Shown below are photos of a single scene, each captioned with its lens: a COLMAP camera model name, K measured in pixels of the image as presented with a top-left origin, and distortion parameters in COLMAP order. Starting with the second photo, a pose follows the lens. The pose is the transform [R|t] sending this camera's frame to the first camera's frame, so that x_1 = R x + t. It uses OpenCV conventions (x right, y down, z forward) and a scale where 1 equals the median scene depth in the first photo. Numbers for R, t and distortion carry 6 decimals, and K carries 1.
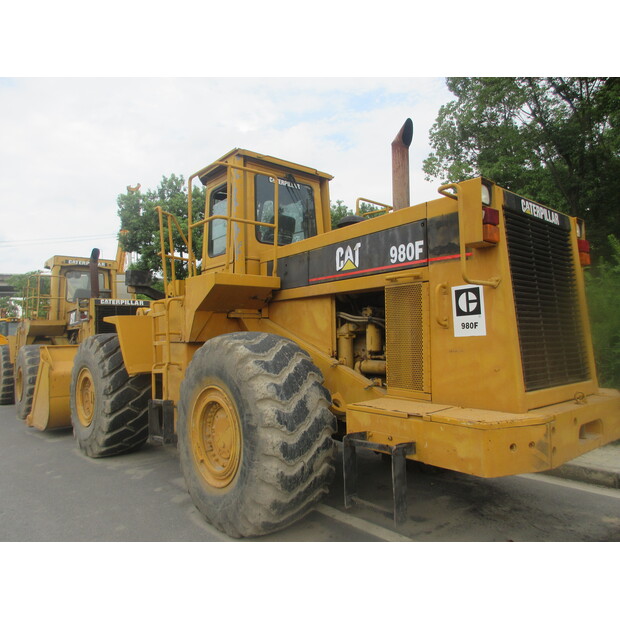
lens RADIAL K [[453.0, 0, 310.0], [0, 453.0, 310.0], [0, 0, 1]] dist [-0.007542, -0.001709]
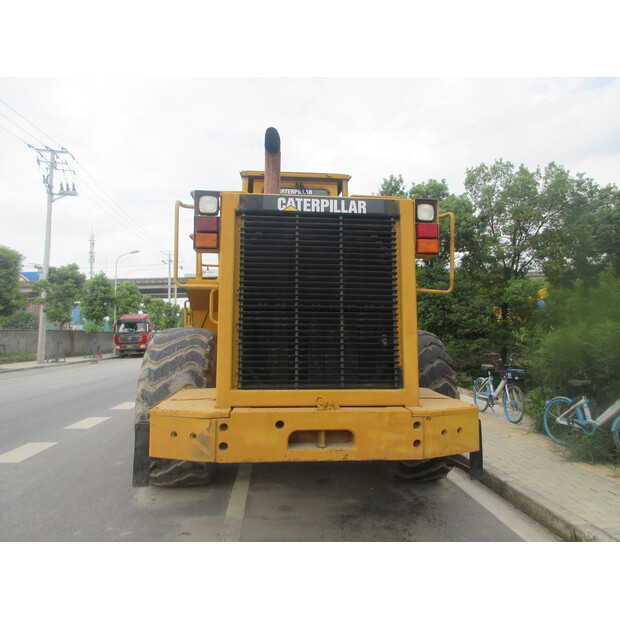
lens RADIAL K [[453.0, 0, 310.0], [0, 453.0, 310.0], [0, 0, 1]] dist [-0.007542, -0.001709]
pose [[0.825645, -0.004809, -0.564170, 0.809733], [0.012236, 0.999881, 0.009384, -0.007057], [0.564057, -0.014651, 0.825606, 0.157935]]
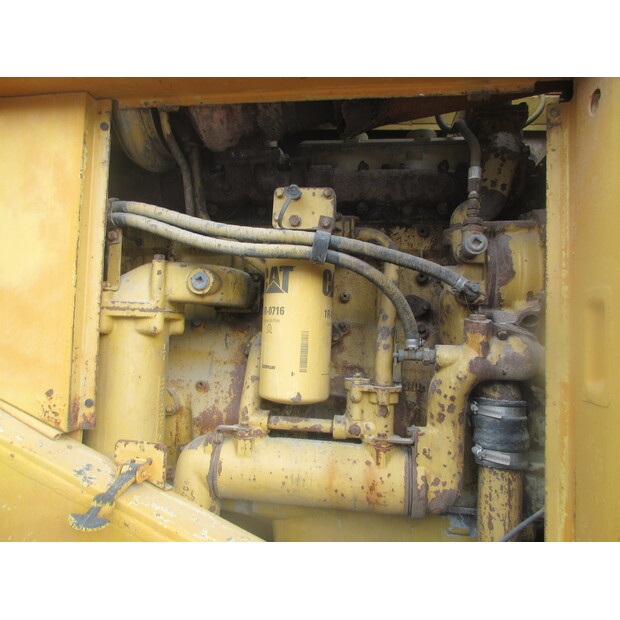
lens RADIAL K [[473.4, 0, 309.9], [0, 473.4, 296.5], [0, 0, 1]] dist [-0.002744, -0.000852]
pose [[0.746743, 0.080725, 0.660196, -0.006853], [-0.080936, 0.996260, -0.030272, 0.047545], [-0.660170, -0.030828, 0.750483, 0.815708]]
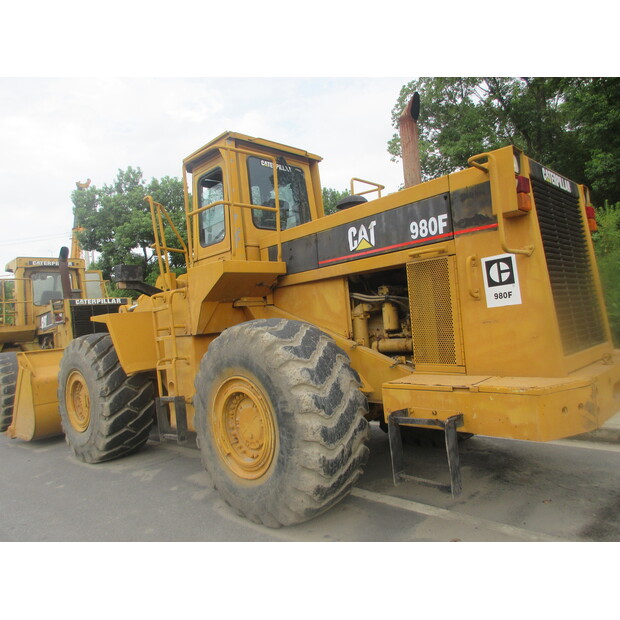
lens RADIAL K [[453.0, 0, 310.0], [0, 453.0, 310.0], [0, 0, 1]] dist [-0.007542, -0.001709]
pose [[0.994542, -0.067997, 0.079142, -0.111841], [0.065858, 0.997398, 0.029332, 0.006452], [-0.080930, -0.023960, 0.996432, 0.021281]]
